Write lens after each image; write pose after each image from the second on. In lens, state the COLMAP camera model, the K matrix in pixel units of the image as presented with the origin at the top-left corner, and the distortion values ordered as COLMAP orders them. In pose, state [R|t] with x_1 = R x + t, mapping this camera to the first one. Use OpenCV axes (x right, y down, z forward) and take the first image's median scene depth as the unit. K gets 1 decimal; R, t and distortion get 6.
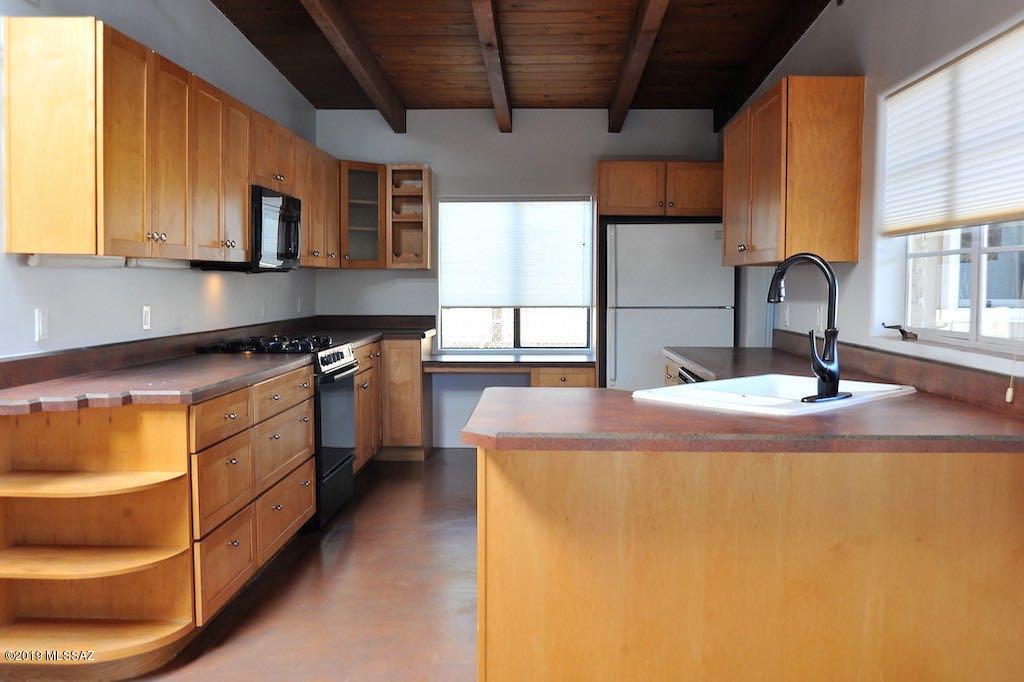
lens RADIAL K [[897.8, 0, 518.8], [0, 897.8, 341.6], [0, 0, 1]] dist [-0.033106, -0.004183]
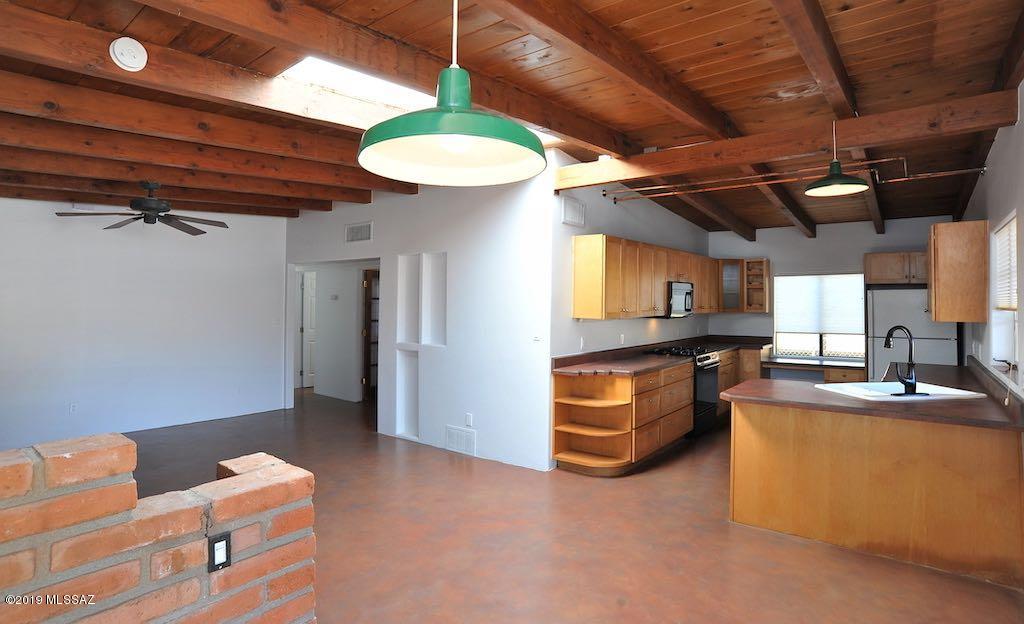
lens RADIAL K [[546.1, 0, 504.4], [0, 546.1, 291.7], [0, 0, 1]] dist [-0.075854, 0.029643]
pose [[0.803352, -0.012799, -0.595366, 0.141235], [-0.037411, 0.996710, -0.071907, -0.024391], [0.594328, 0.080040, 0.800230, -0.261151]]
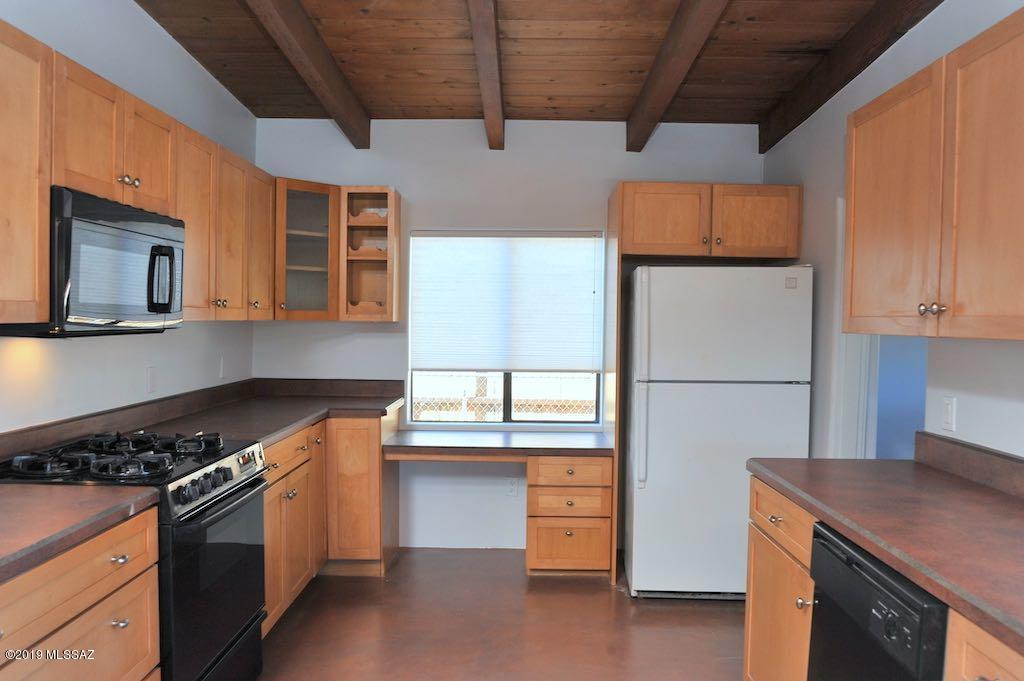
lens RADIAL K [[736.3, 0, 517.8], [0, 736.3, 340.9], [0, 0, 1]] dist [-0.036094, 0.001729]
pose [[0.999562, 0.010179, 0.027779, -0.013088], [-0.009185, 0.999320, -0.035711, -0.046979], [-0.028123, 0.035440, 0.998976, 0.398466]]
